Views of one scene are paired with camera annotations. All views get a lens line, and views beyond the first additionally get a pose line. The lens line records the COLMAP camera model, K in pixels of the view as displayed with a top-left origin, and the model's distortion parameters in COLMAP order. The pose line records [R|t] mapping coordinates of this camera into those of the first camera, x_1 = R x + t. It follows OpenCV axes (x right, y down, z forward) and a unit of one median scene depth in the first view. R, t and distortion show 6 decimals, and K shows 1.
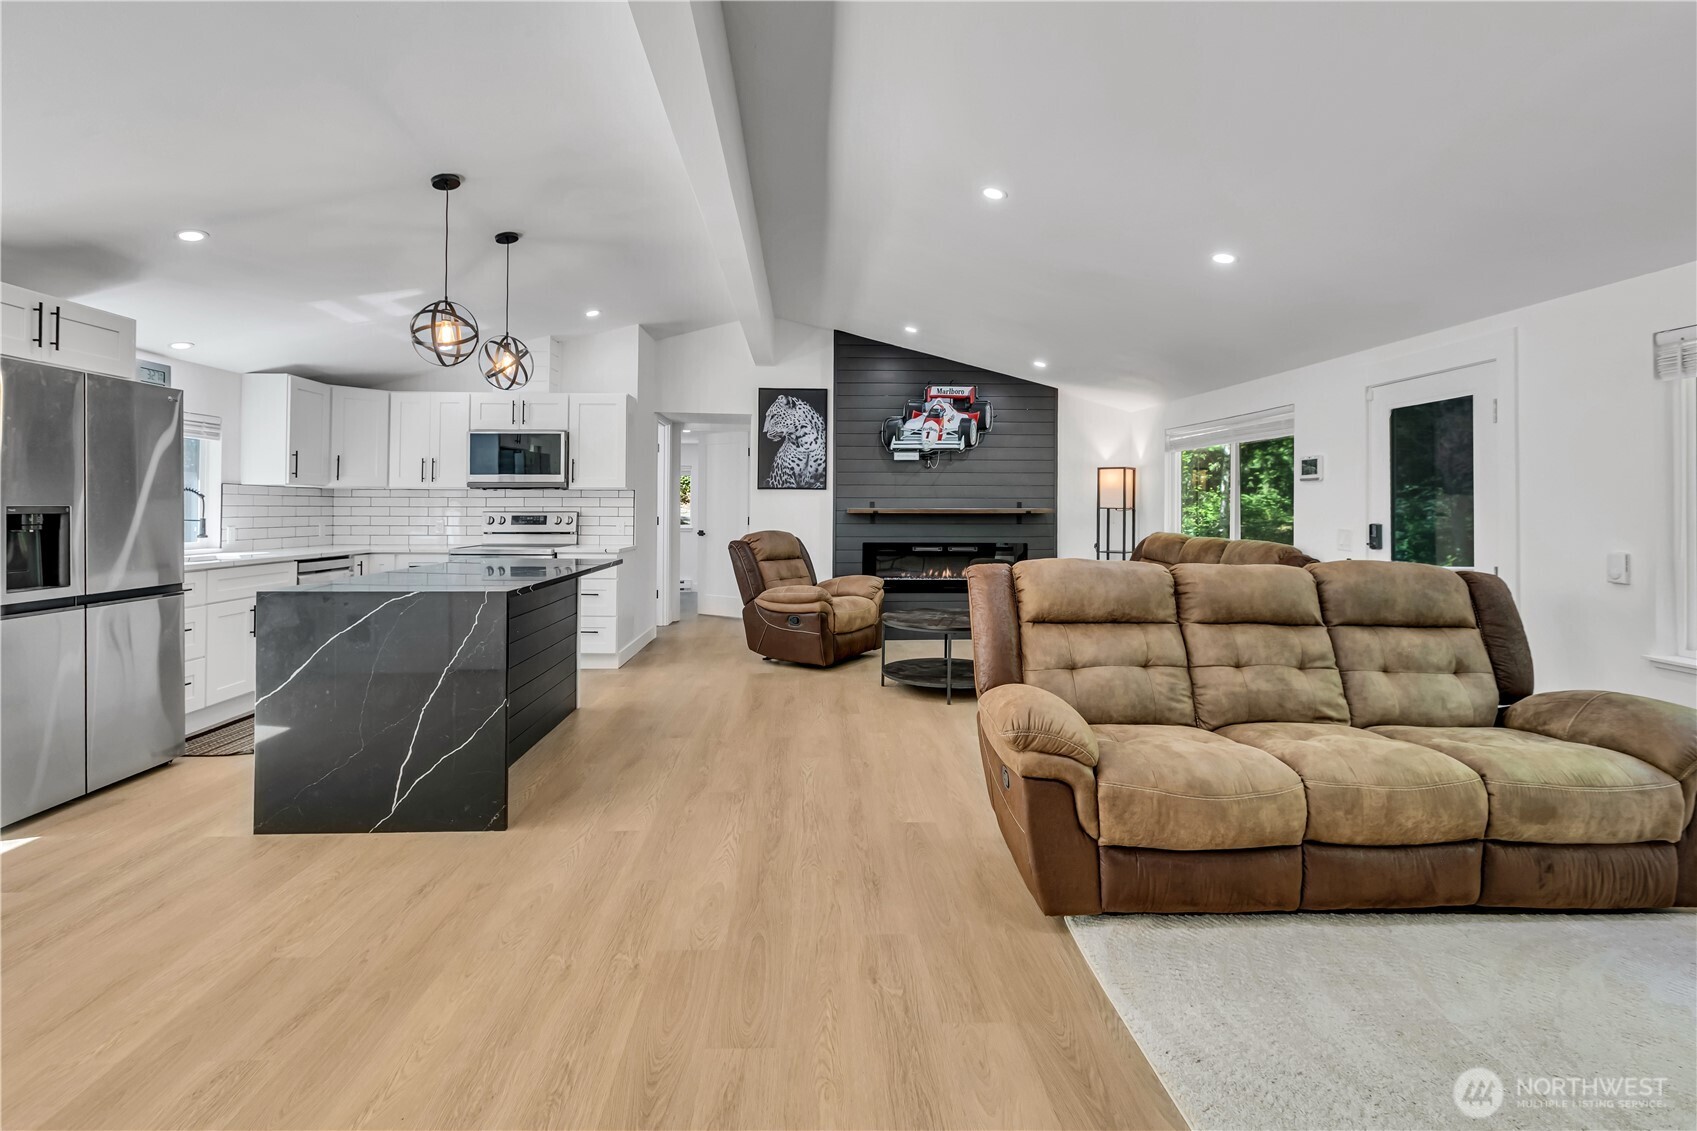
lens RADIAL K [[788.2, 0, 836.7], [0, 788.2, 500.0], [0, 0, 1]] dist [-0.000617, 0.001227]
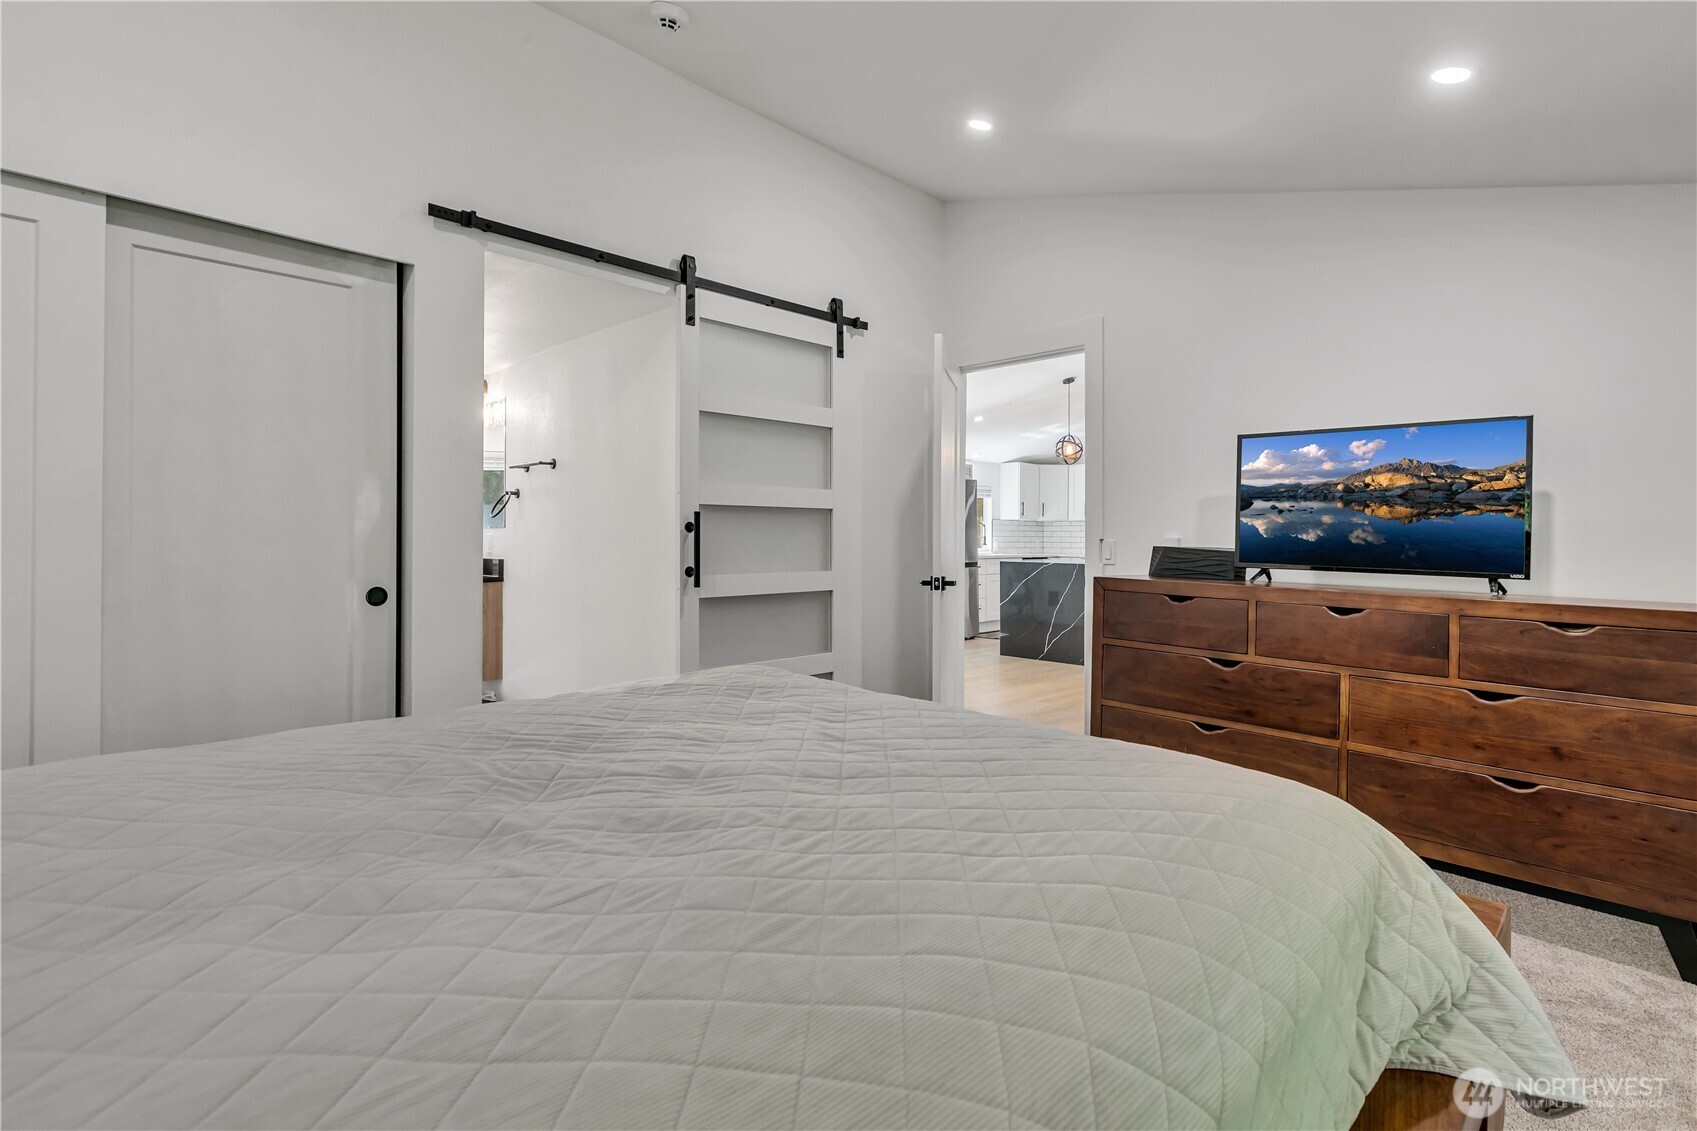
lens RADIAL K [[788.2, 0, 874.9], [0, 788.2, 533.9], [0, 0, 1]] dist [-0.000617, 0.001227]
pose [[0.683350, -0.004123, -0.730079, 0.388326], [0.005479, 0.999985, -0.000519, 0.012256], [0.730070, -0.003645, 0.683363, -0.474888]]
